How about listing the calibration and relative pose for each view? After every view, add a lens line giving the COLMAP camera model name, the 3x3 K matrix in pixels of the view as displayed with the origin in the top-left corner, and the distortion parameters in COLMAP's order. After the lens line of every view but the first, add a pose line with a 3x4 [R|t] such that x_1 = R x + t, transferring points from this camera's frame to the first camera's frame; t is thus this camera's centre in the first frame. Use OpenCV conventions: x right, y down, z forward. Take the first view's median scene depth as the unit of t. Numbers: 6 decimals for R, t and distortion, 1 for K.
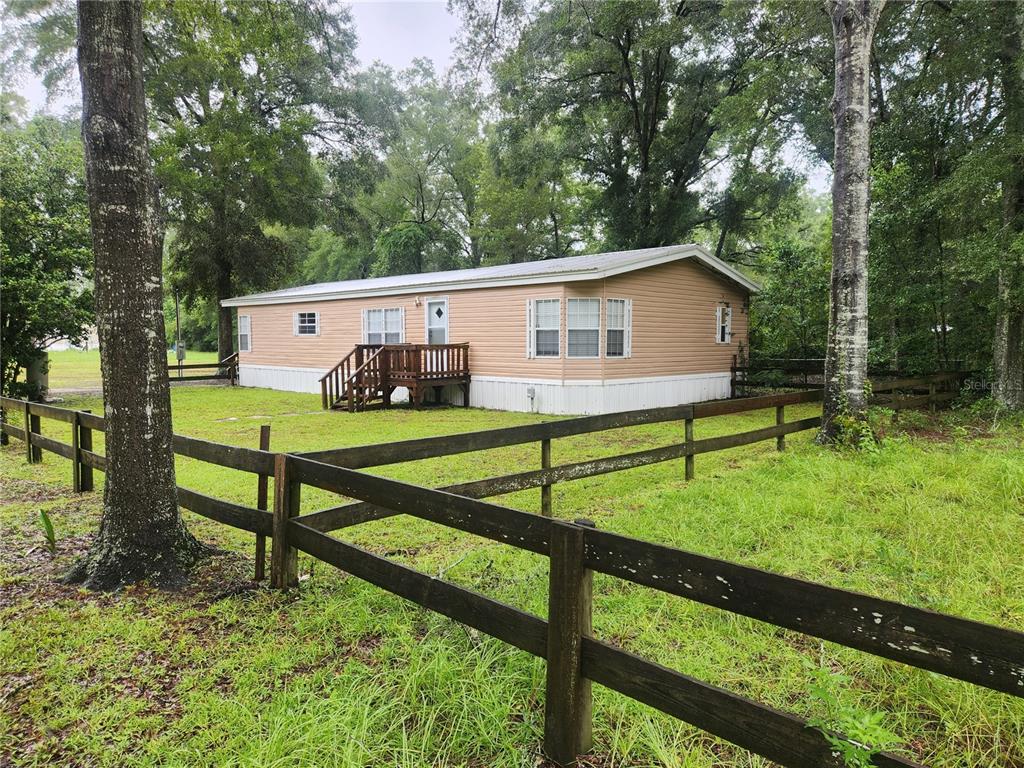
lens RADIAL K [[686.3, 0, 512.0], [0, 686.3, 384.0], [0, 0, 1]] dist [0.003120, 0.000321]
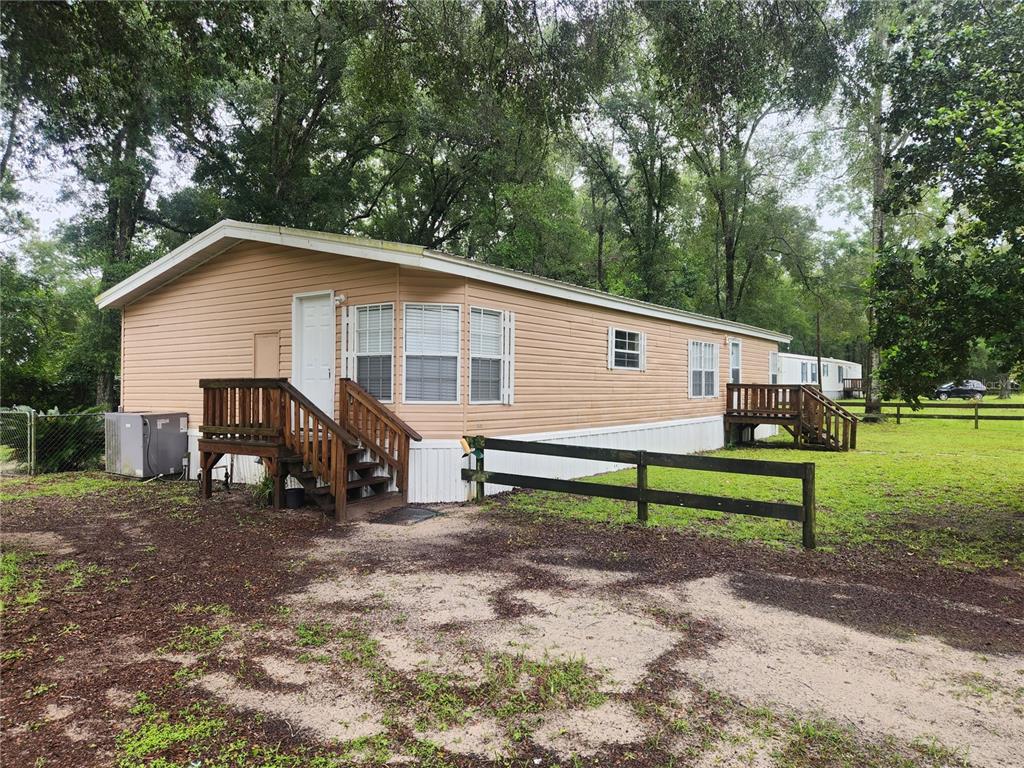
lens RADIAL K [[686.3, 0, 512.0], [0, 686.3, 384.0], [0, 0, 1]] dist [0.003120, 0.000321]
pose [[-0.185506, -0.027367, 0.982262, -1.065349], [0.030852, 0.998957, 0.033658, -0.099435], [-0.982159, 0.036548, -0.184468, 1.479448]]
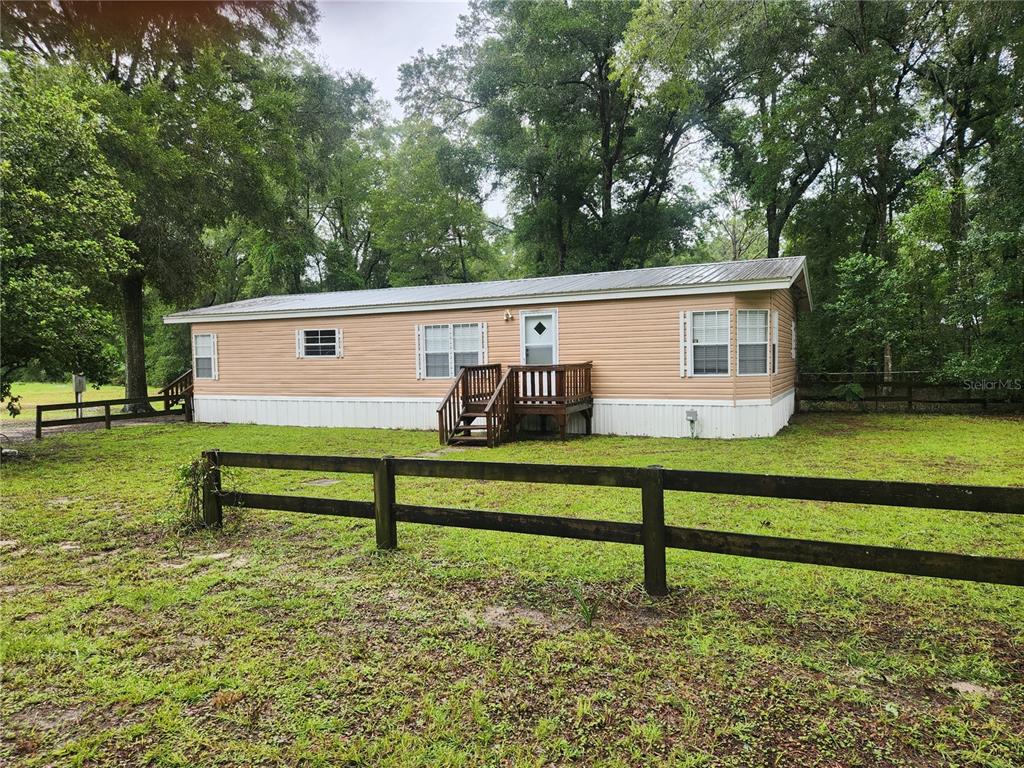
lens RADIAL K [[686.3, 0, 512.0], [0, 686.3, 384.0], [0, 0, 1]] dist [0.003120, 0.000321]
pose [[0.954154, -0.028077, 0.297995, -0.396923], [0.036962, 0.999023, -0.024220, -0.013147], [-0.297024, 0.034124, 0.954260, 0.182168]]
